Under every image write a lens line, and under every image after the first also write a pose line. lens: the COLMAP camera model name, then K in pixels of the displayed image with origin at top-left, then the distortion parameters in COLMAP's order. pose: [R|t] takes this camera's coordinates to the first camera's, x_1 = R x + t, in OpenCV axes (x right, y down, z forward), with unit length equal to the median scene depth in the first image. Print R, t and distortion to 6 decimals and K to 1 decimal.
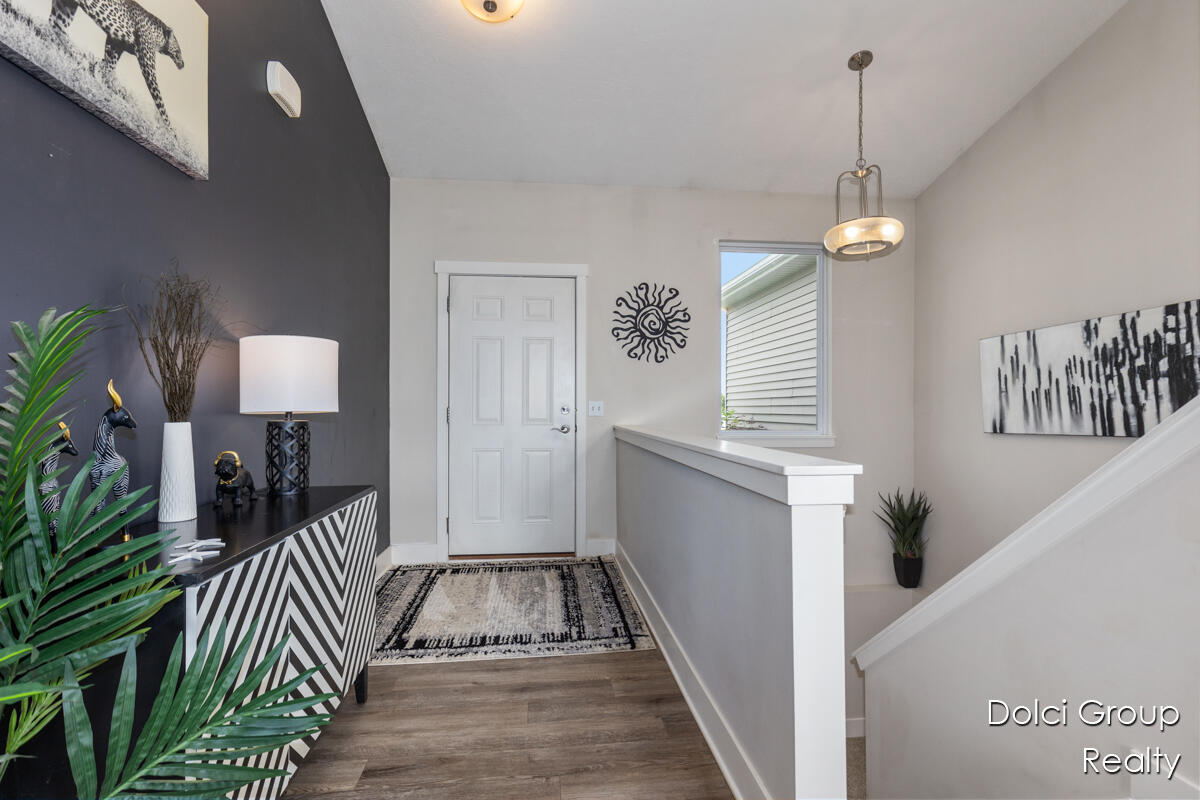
lens RADIAL K [[577.9, 0, 600.0], [0, 577.9, 400.0], [0, 0, 1]] dist [-0.000553, -0.000077]
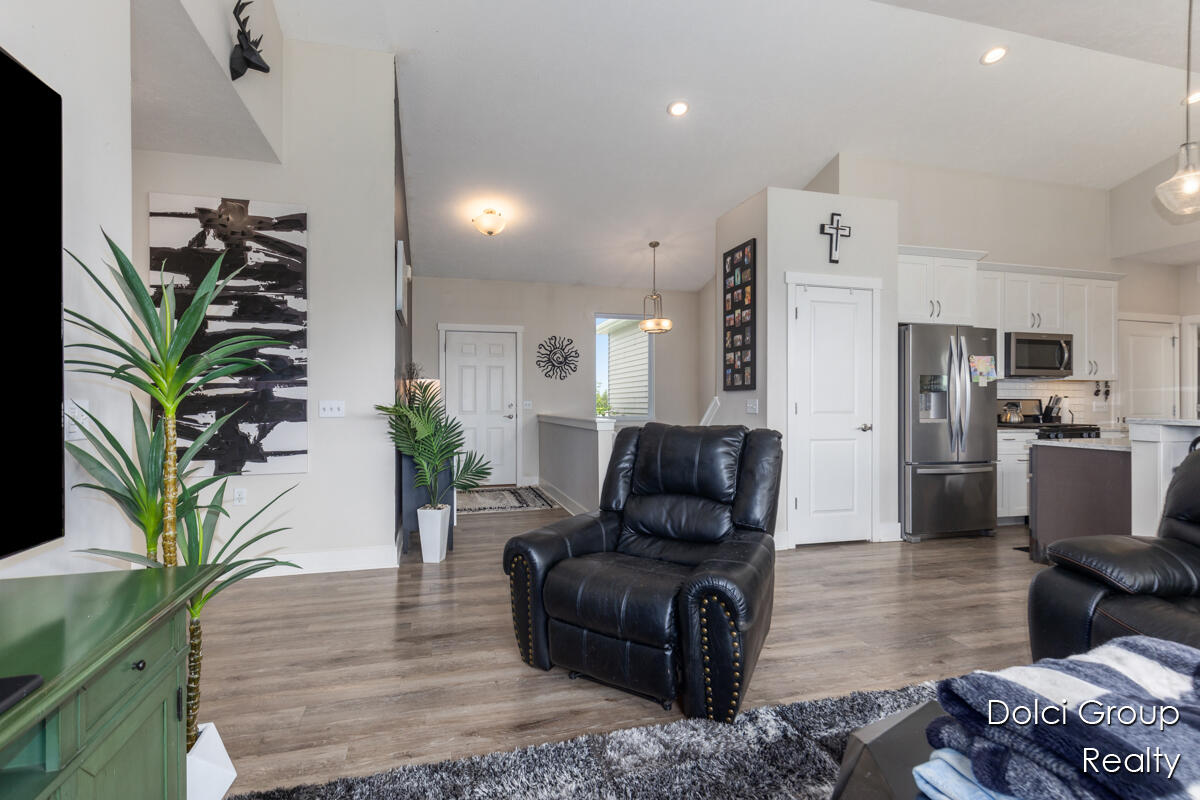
lens RADIAL K [[577.9, 0, 600.0], [0, 577.9, 400.0], [0, 0, 1]] dist [-0.000553, -0.000077]
pose [[0.985650, -0.003120, 0.168773, -0.092012], [0.001913, 0.999971, 0.007317, -0.014188], [-0.168791, -0.006889, 0.985628, -0.857044]]
